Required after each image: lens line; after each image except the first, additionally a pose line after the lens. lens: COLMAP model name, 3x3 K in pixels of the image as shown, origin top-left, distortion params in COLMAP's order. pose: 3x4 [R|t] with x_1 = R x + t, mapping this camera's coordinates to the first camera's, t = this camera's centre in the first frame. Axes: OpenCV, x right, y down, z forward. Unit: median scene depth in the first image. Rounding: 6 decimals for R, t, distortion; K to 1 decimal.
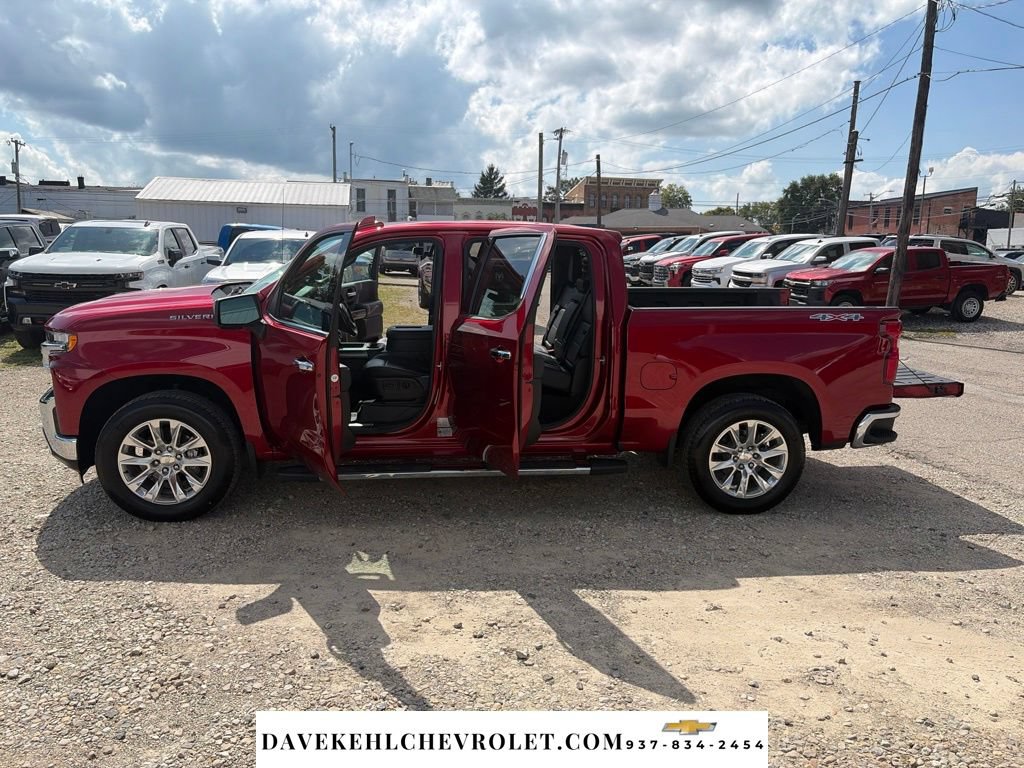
lens RADIAL K [[779.2, 0, 510.9], [0, 779.2, 383.9], [0, 0, 1]] dist [0.015471, -0.006638]
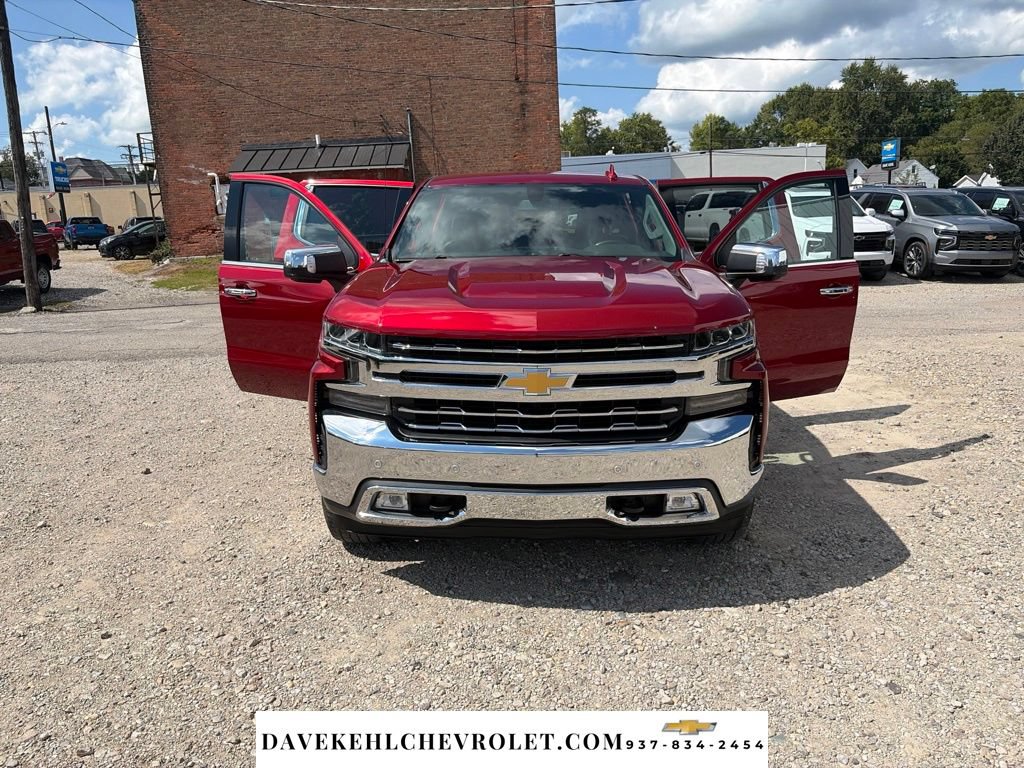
lens RADIAL K [[782.5, 0, 510.7], [0, 782.5, 380.4], [0, 0, 1]] dist [0.036266, -0.042482]
pose [[0.138949, -0.226639, 0.964016, -1.159910], [0.204538, 0.959038, 0.195988, -0.174906], [-0.968947, 0.169945, 0.179614, 0.982562]]
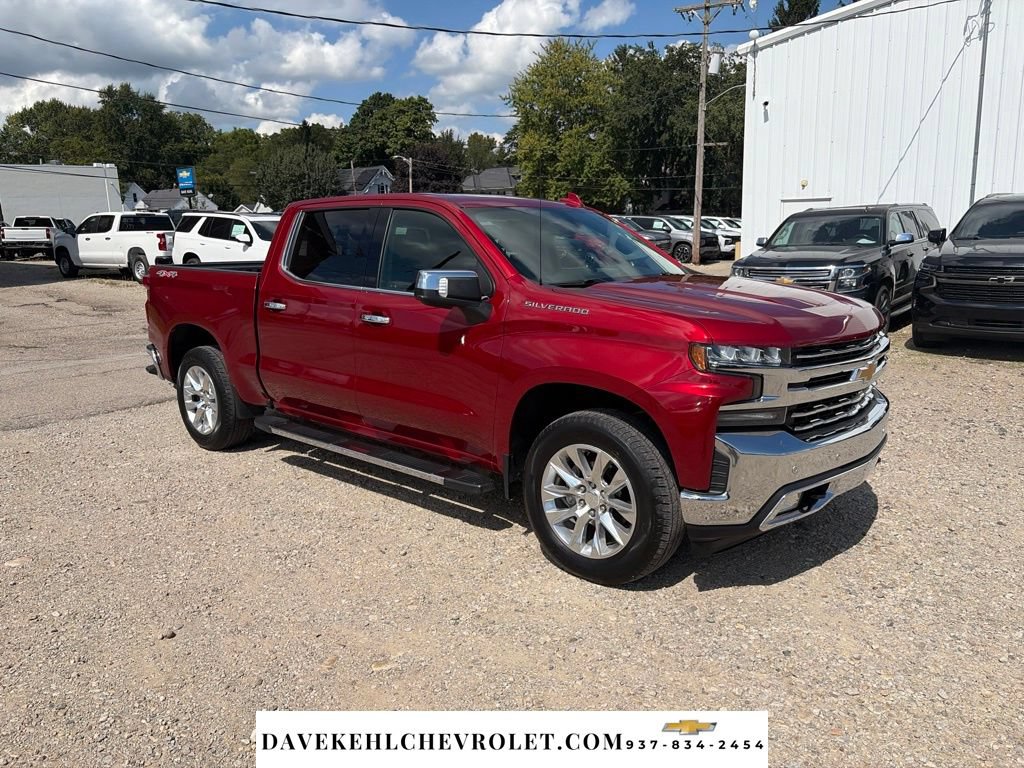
lens RADIAL K [[782.2, 0, 510.6], [0, 782.2, 378.5], [0, 0, 1]] dist [0.031895, -0.031600]
pose [[-0.667080, -0.153948, 0.728906, -0.911085], [0.132589, 0.938262, 0.319508, -0.326051], [-0.733092, 0.309782, -0.605484, 1.747296]]
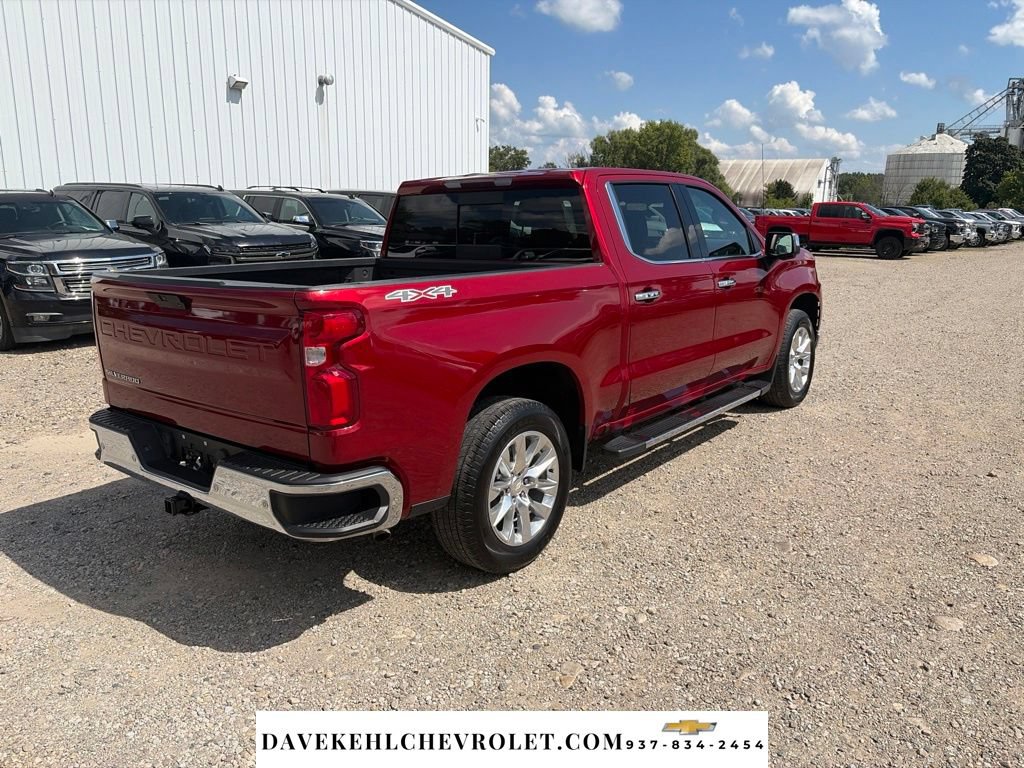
lens RADIAL K [[781.0, 0, 507.1], [0, 781.0, 371.1], [0, 0, 1]] dist [0.037056, -0.042776]
pose [[-0.710986, 0.127494, -0.691552, 0.755637], [-0.135627, 0.940101, 0.312754, -0.296581], [0.690003, 0.316157, -0.651107, 1.799922]]
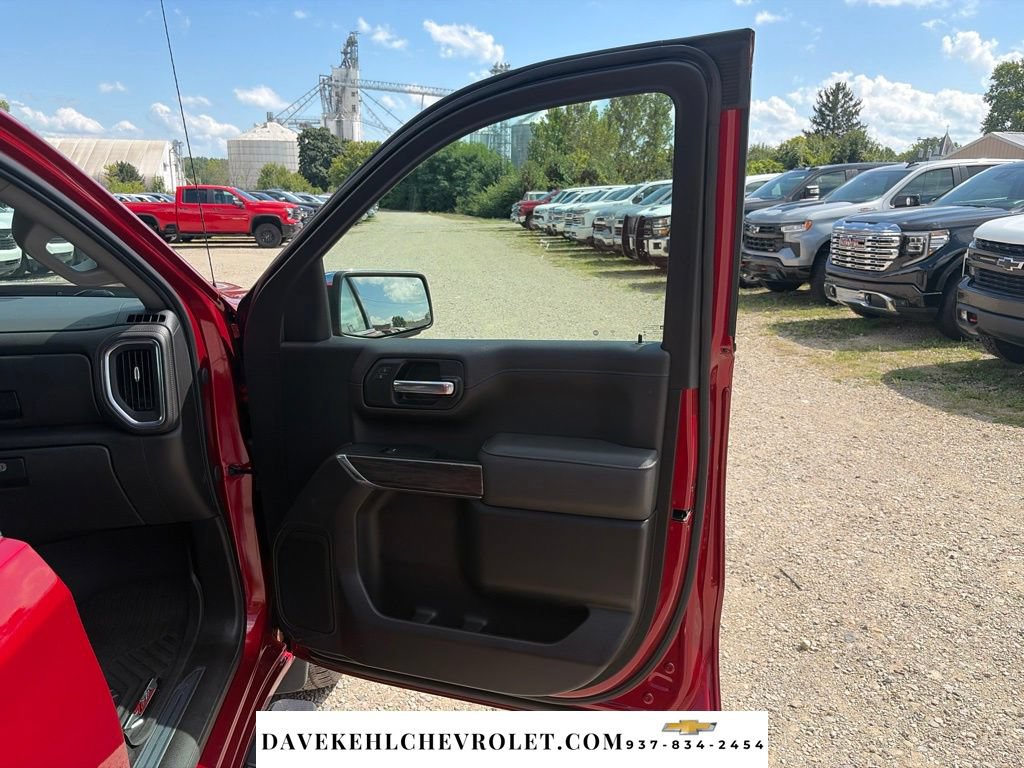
lens RADIAL K [[782.2, 0, 510.6], [0, 782.2, 378.5], [0, 0, 1]] dist [0.031895, -0.031600]
pose [[-0.019476, 0.218782, -0.975579, 0.029021], [-0.168217, 0.961137, 0.218901, -0.235057], [0.985558, 0.168373, 0.018084, 1.381669]]
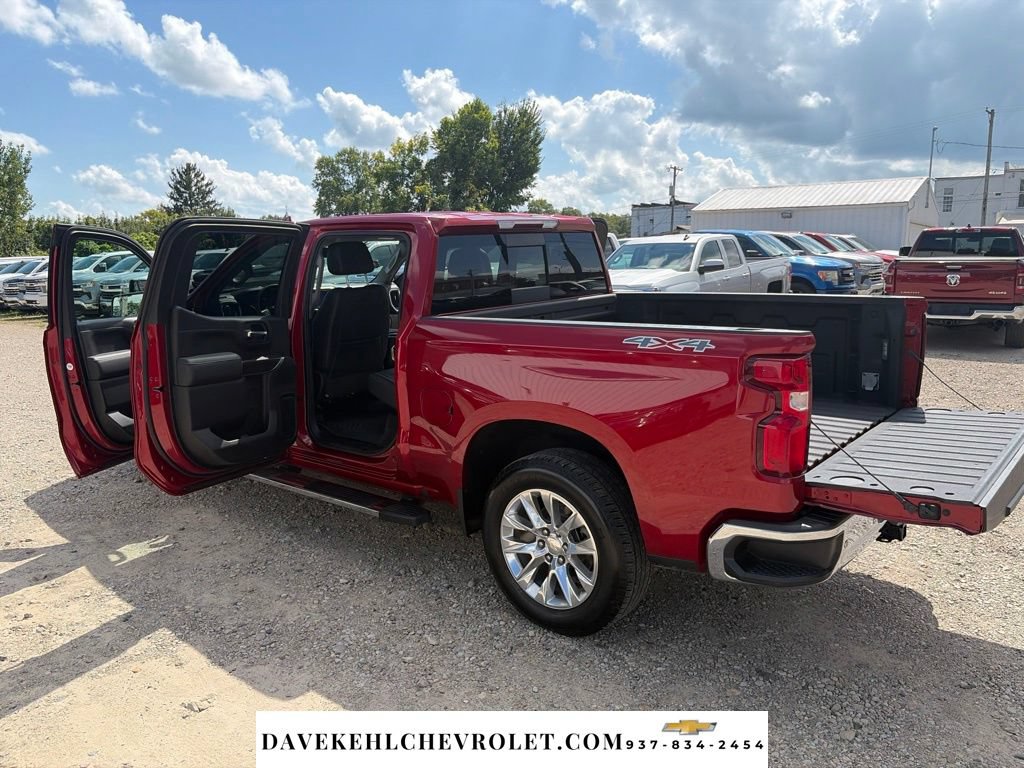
lens RADIAL K [[782.2, 0, 510.6], [0, 782.2, 378.5], [0, 0, 1]] dist [0.031895, -0.031600]
pose [[0.683894, 0.088352, -0.724212, 0.762410], [-0.101987, 0.994471, 0.025015, -0.062073], [0.722418, 0.056753, 0.689124, 0.515175]]
